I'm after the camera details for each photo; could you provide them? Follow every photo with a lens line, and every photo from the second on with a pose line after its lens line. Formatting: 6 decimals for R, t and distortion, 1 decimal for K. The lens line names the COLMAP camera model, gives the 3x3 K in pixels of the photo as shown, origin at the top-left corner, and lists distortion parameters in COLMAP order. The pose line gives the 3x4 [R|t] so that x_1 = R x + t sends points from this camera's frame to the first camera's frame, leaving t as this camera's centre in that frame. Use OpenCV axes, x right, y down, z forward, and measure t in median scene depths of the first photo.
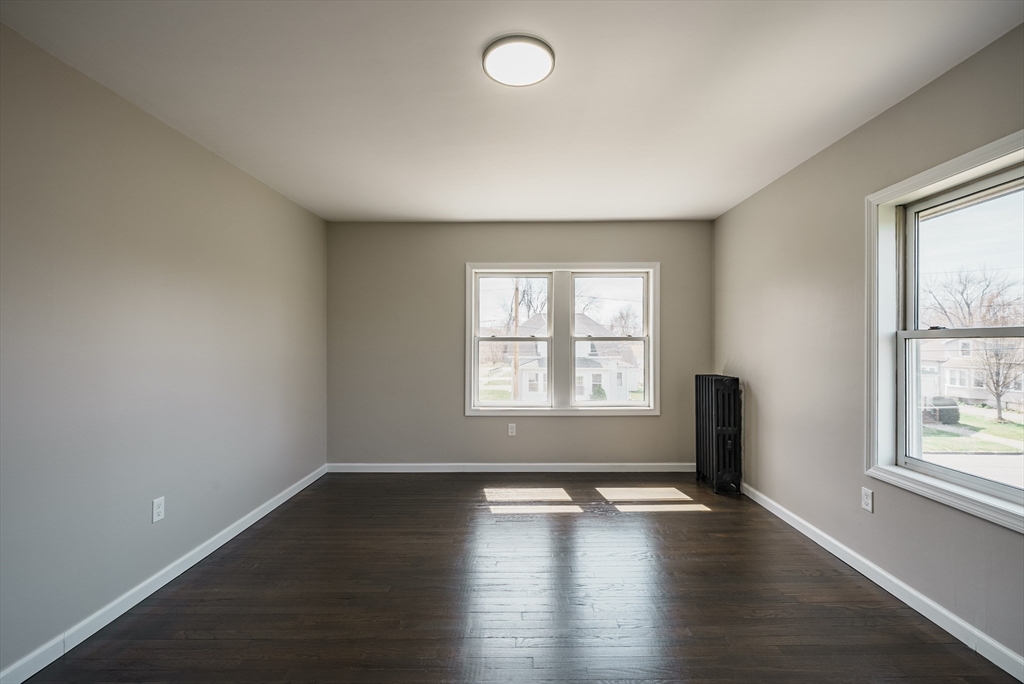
lens RADIAL K [[427.6, 0, 521.0], [0, 427.6, 344.9], [0, 0, 1]] dist [-0.001956, -0.000368]
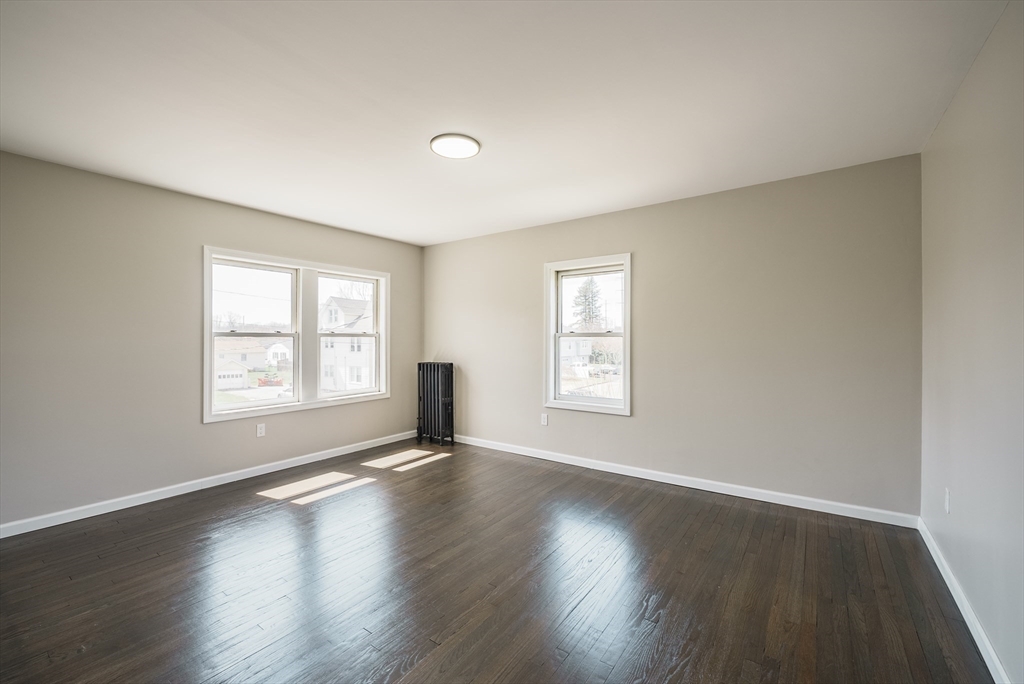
lens RADIAL K [[425.2, 0, 512.0], [0, 425.2, 342.0], [0, 0, 1]] dist [0.001710, 0.000002]
pose [[0.579383, -0.004923, 0.815040, -0.517312], [0.002453, 0.999988, 0.004296, 0.000553], [-0.815052, -0.000489, 0.579388, 0.000320]]
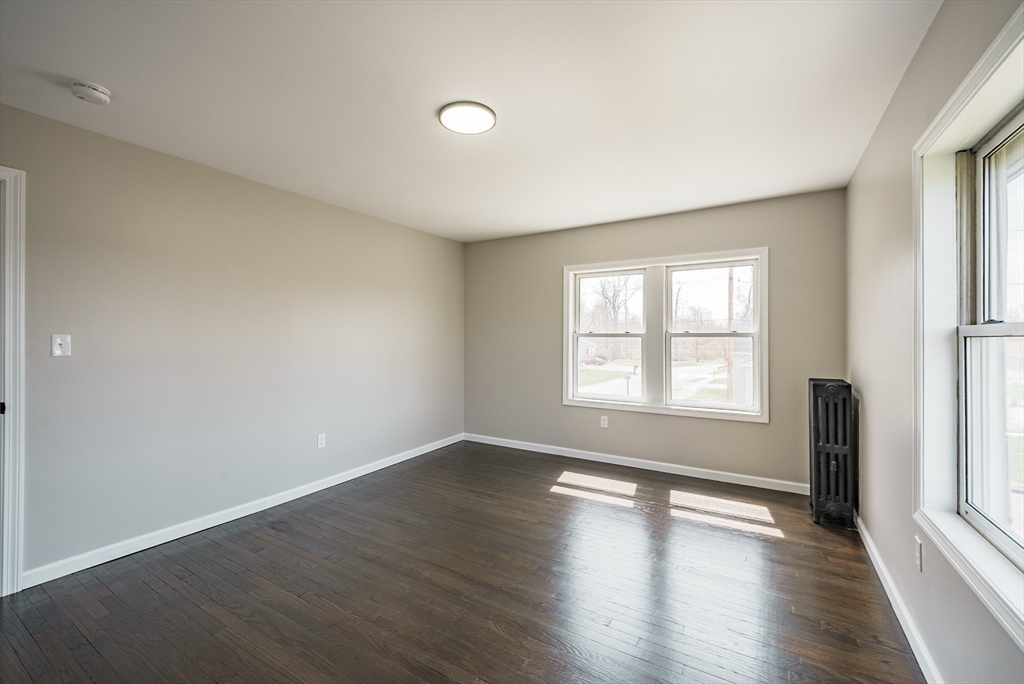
lens RADIAL K [[421.1, 0, 514.3], [0, 421.1, 337.4], [0, 0, 1]] dist [0.001337, -0.000070]
pose [[0.856289, 0.003211, -0.516487, 0.356575], [-0.005588, 0.999980, -0.003047, -0.003967], [0.516467, 0.005495, 0.856289, 0.004582]]
